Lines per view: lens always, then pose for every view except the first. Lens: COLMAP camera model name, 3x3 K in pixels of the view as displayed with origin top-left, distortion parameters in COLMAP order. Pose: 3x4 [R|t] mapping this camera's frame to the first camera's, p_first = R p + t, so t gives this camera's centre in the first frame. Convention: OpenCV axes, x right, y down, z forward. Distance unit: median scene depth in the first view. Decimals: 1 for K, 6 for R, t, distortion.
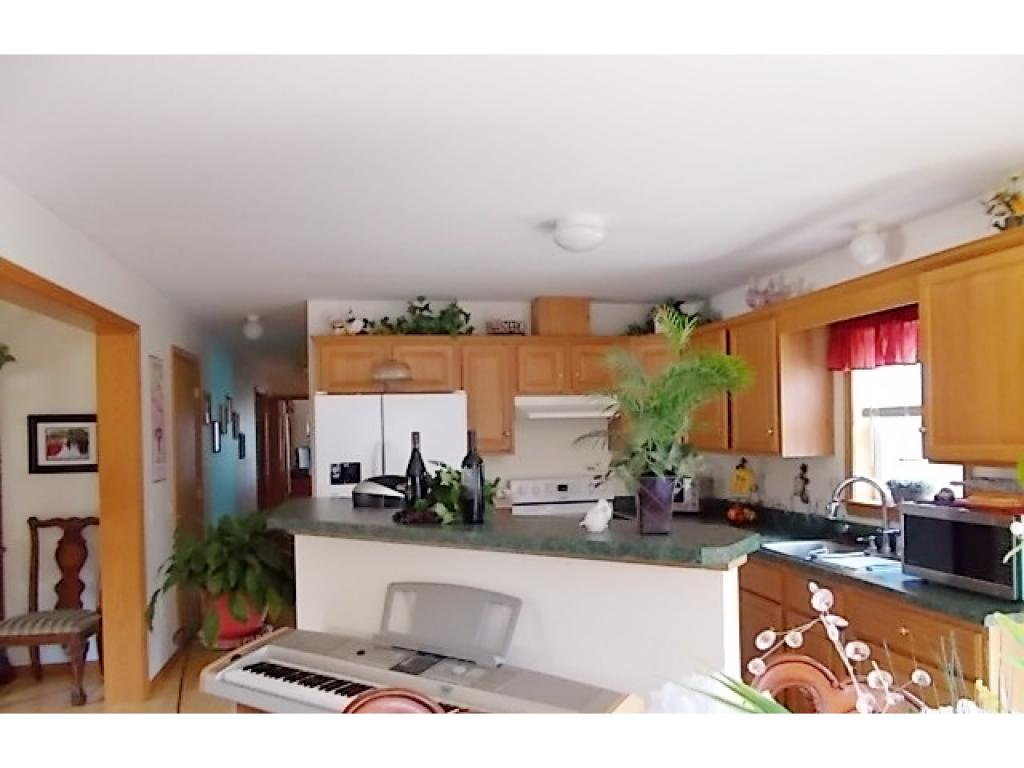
lens RADIAL K [[782.0, 0, 510.1], [0, 782.0, 435.0], [0, 0, 1]] dist [-0.004051, -0.000868]
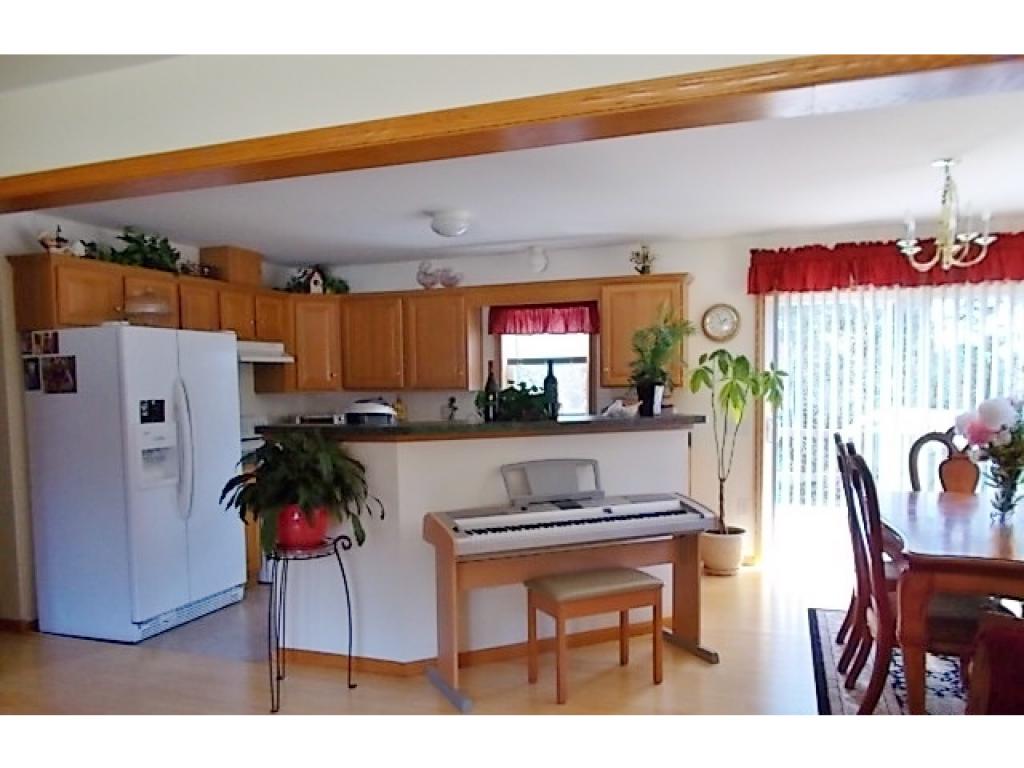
lens RADIAL K [[782.0, 0, 510.1], [0, 782.0, 435.0], [0, 0, 1]] dist [-0.004051, -0.000868]
pose [[0.504809, -0.046316, 0.861988, -0.806068], [0.012112, 0.998841, 0.046576, 0.039385], [-0.863146, -0.013072, 0.504785, 0.155944]]
